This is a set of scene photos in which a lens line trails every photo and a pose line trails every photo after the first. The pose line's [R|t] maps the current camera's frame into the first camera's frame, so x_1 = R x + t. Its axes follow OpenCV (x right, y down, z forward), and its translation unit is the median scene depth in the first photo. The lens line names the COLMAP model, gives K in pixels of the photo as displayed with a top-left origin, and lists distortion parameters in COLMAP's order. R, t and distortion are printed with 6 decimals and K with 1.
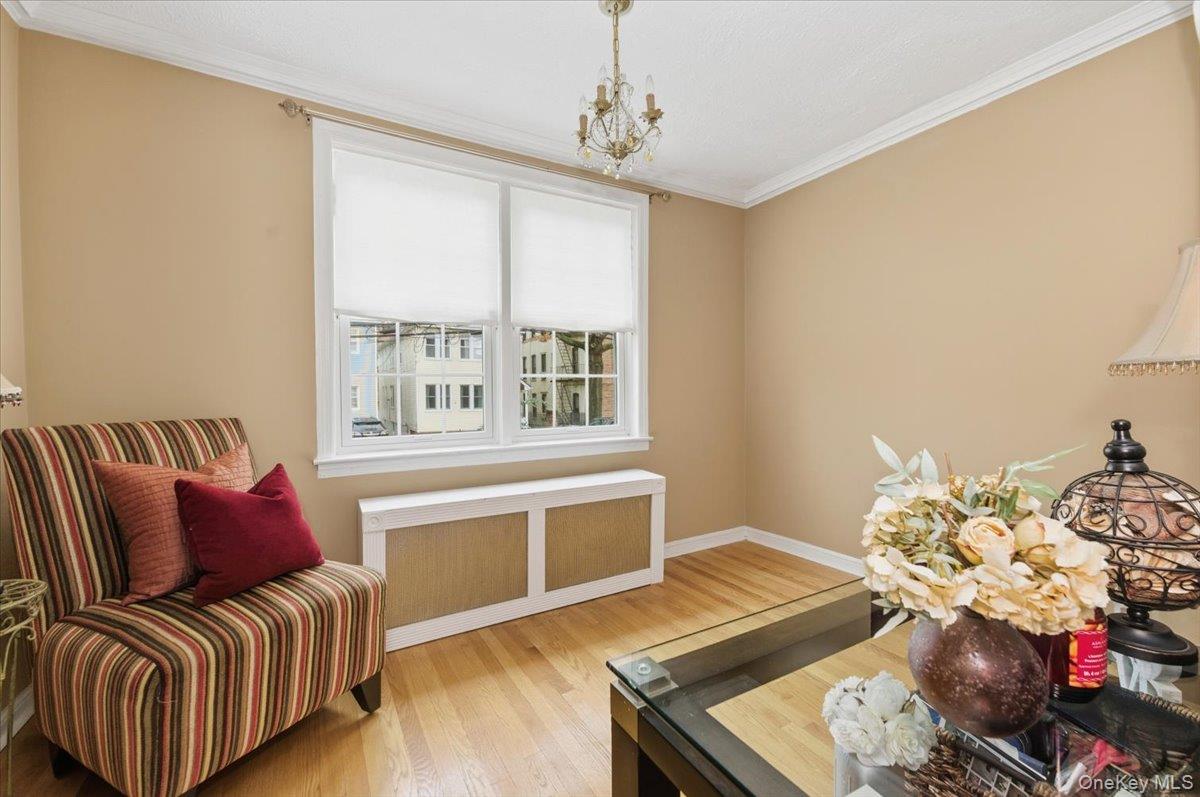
lens RADIAL K [[503.0, 0, 600.0], [0, 503.0, 398.5], [0, 0, 1]] dist [-0.001398, 0.000022]
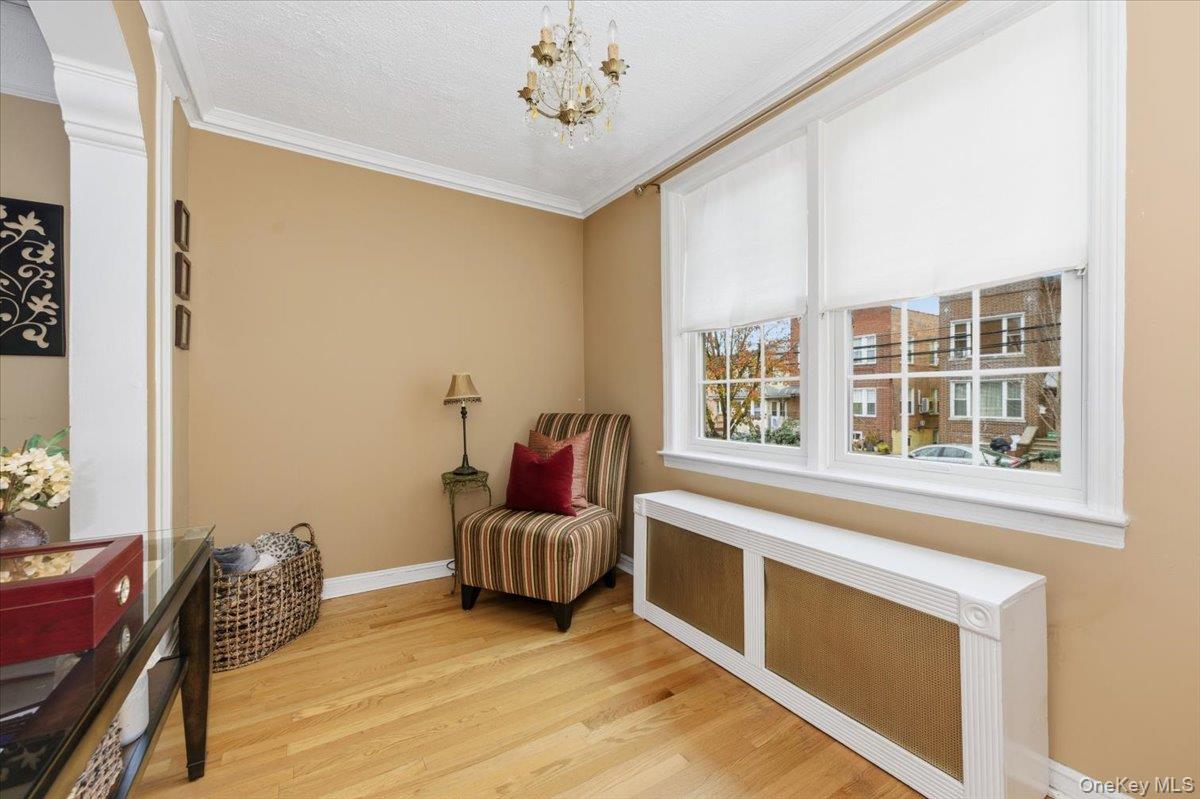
lens RADIAL K [[472.2, 0, 601.9], [0, 472.2, 404.6], [0, 0, 1]] dist [-0.003375, 0.000248]
pose [[0.033631, 0.028391, -0.999031, 0.597177], [-0.007562, 0.999575, 0.028152, -0.026460], [0.999406, 0.006608, 0.033831, 0.753623]]
